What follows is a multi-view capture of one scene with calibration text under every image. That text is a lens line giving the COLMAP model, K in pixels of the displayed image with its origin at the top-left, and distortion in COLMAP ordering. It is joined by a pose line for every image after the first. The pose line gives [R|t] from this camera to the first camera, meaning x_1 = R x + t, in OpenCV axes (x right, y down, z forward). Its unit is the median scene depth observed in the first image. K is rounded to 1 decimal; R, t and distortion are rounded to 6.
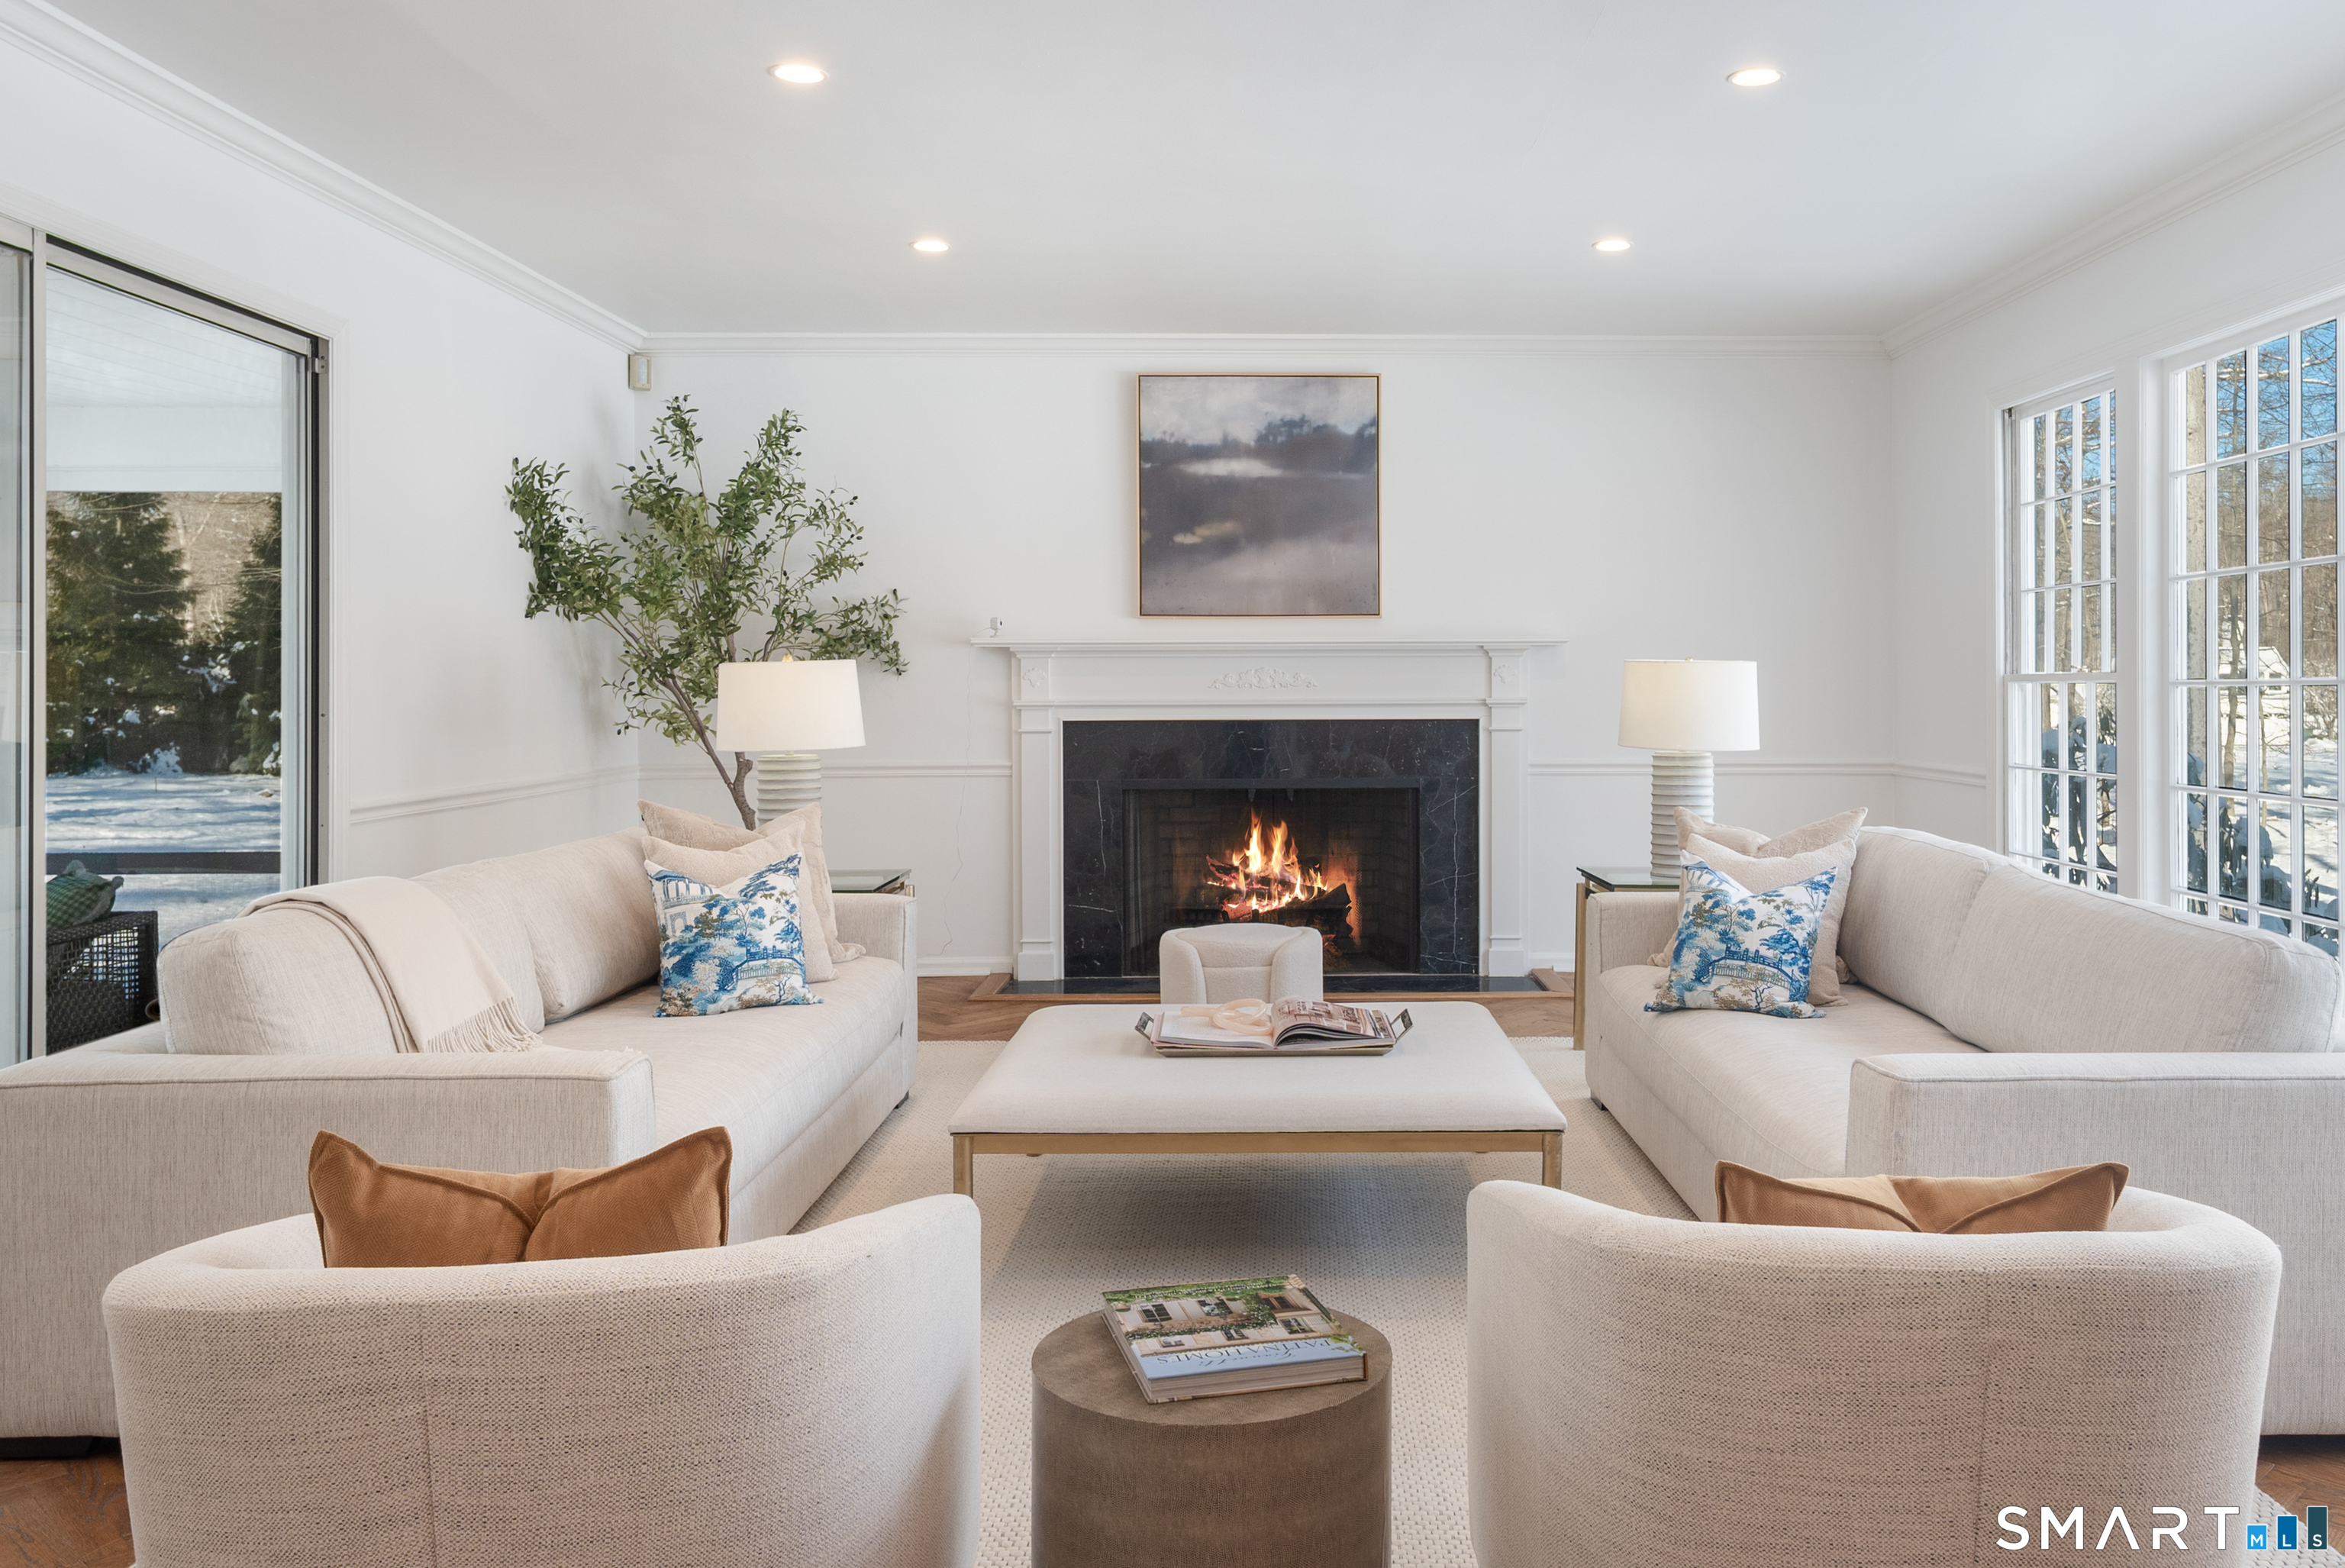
lens RADIAL K [[1762.0, 0, 1178.0], [0, 1762.0, 691.0], [0, 0, 1]] dist [0.004589, 0.003229]
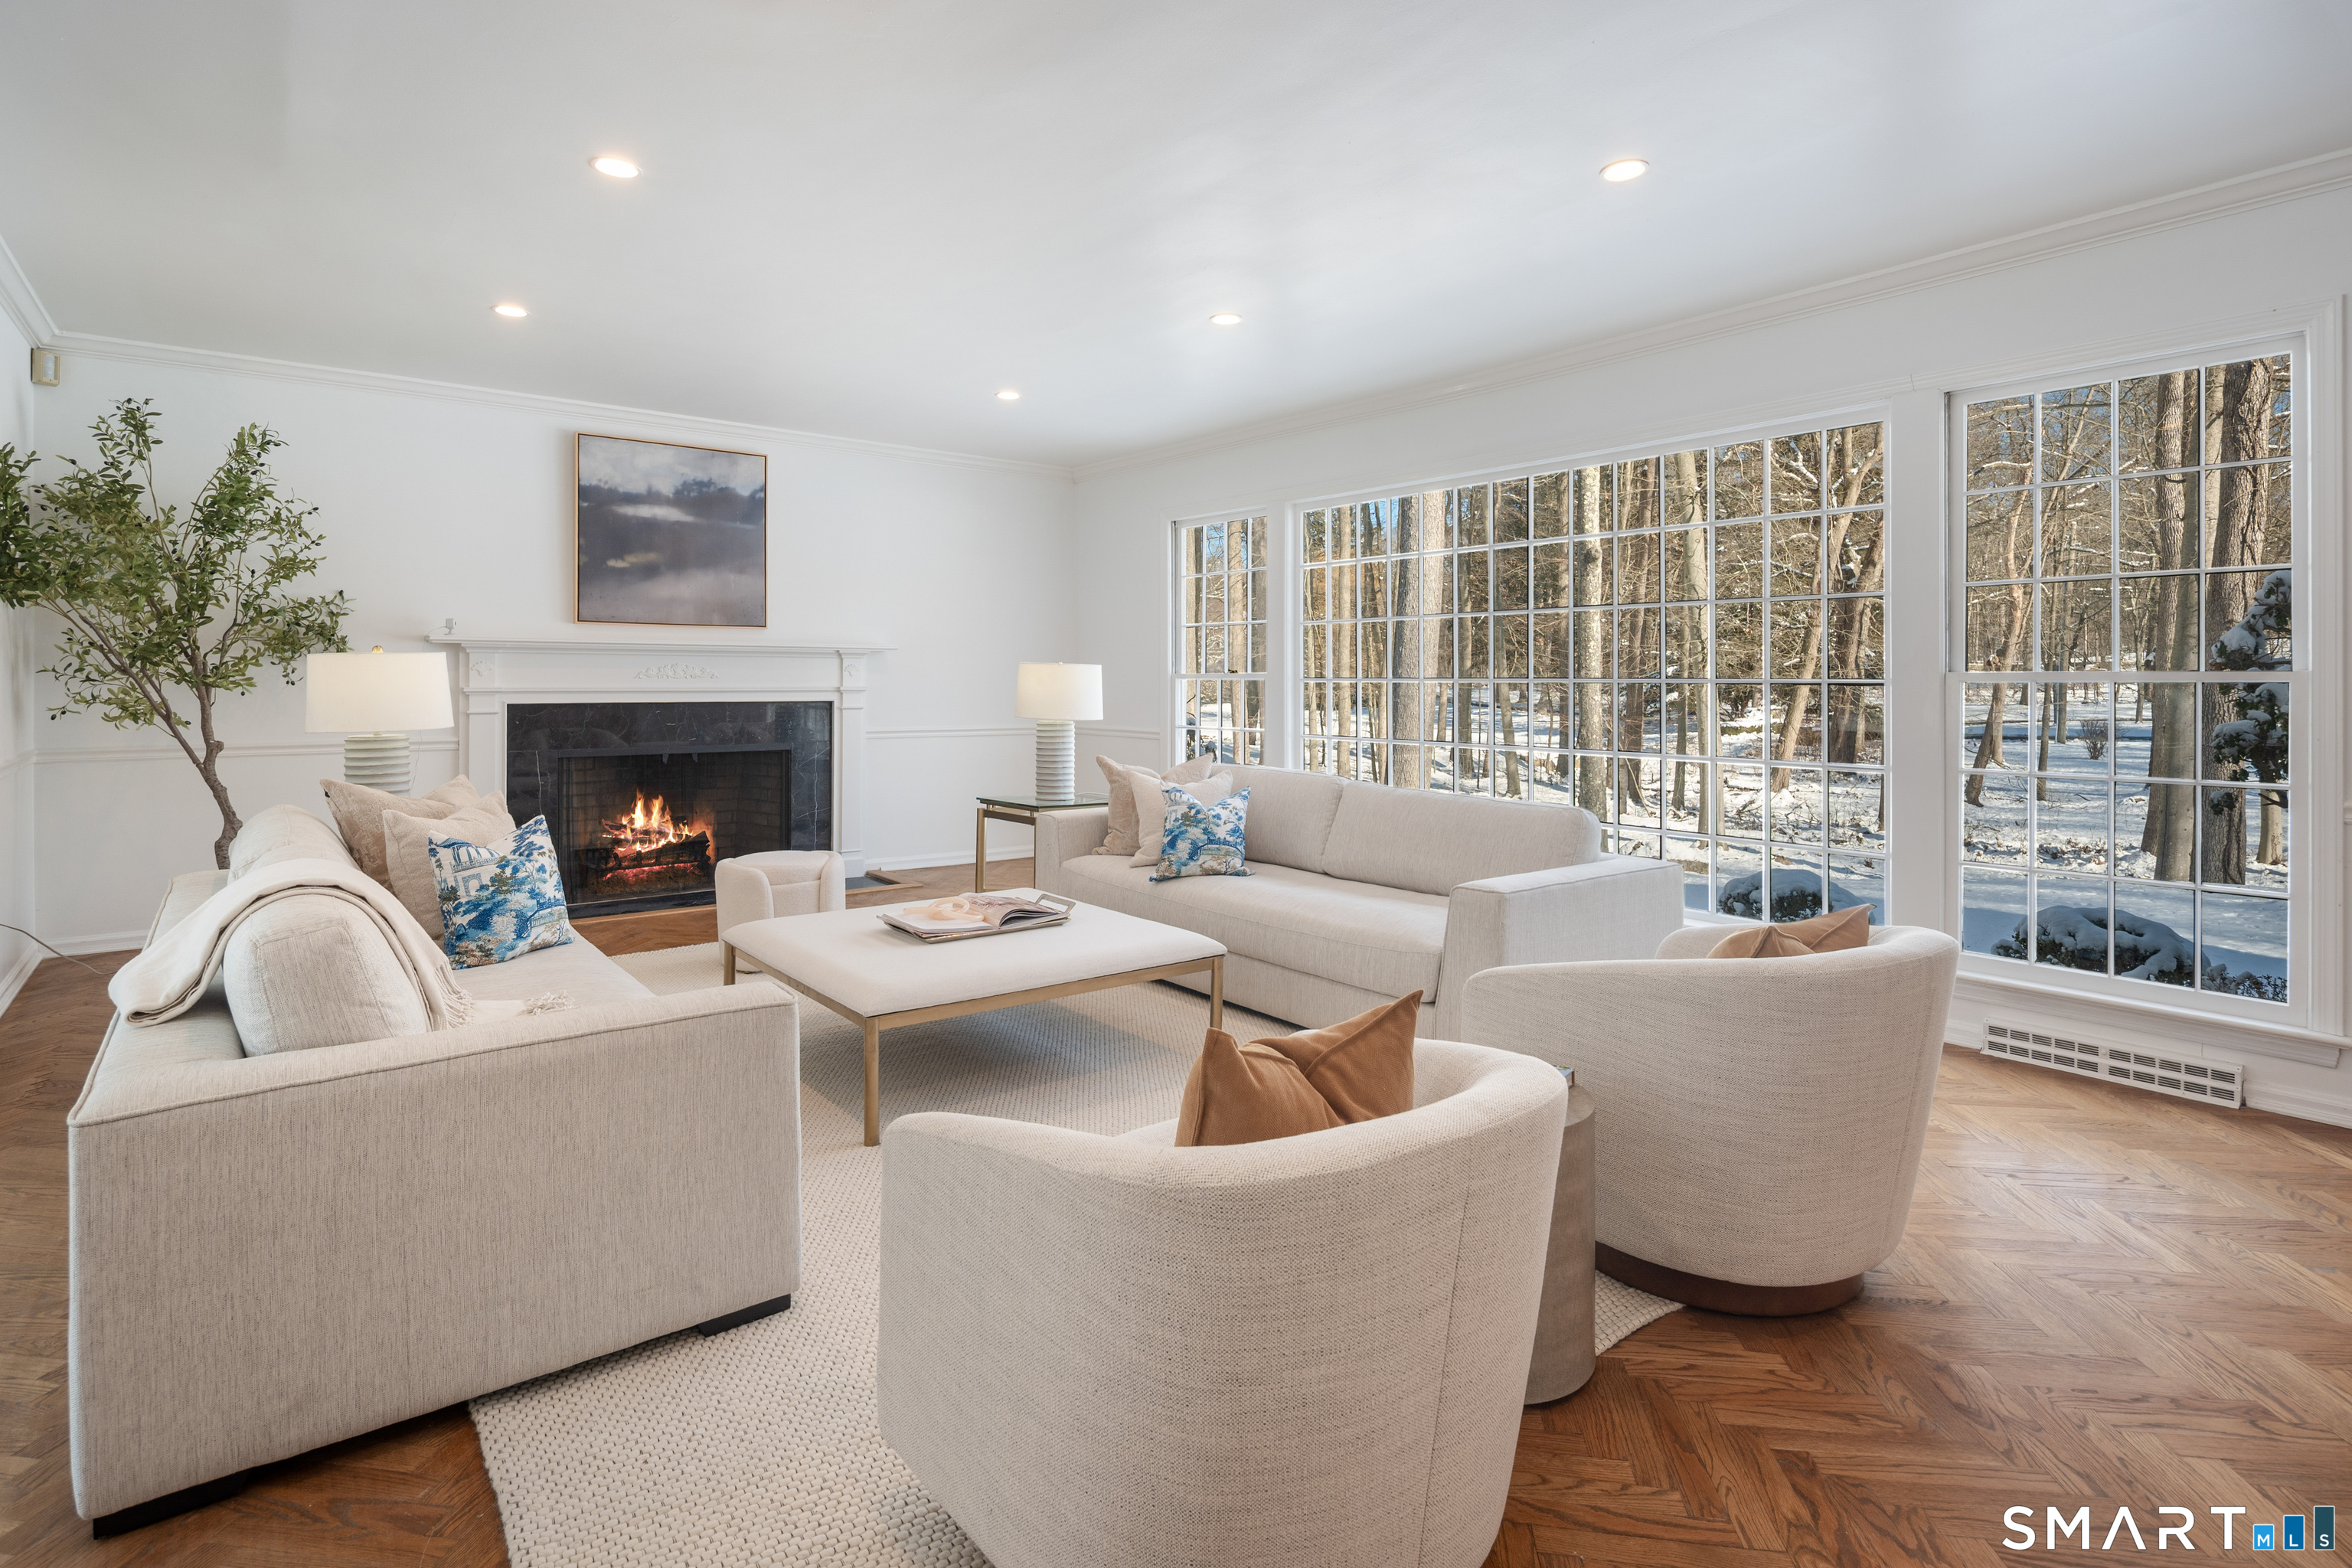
lens RADIAL K [[1174.8, 0, 1159.5], [0, 1174.8, 672.4], [0, 0, 1]] dist [0.000976, -0.000533]
pose [[0.806387, 0.010343, 0.591298, -0.219125], [-0.005505, 0.999935, -0.009984, 0.000656], [-0.591362, 0.004796, 0.806392, 0.075921]]
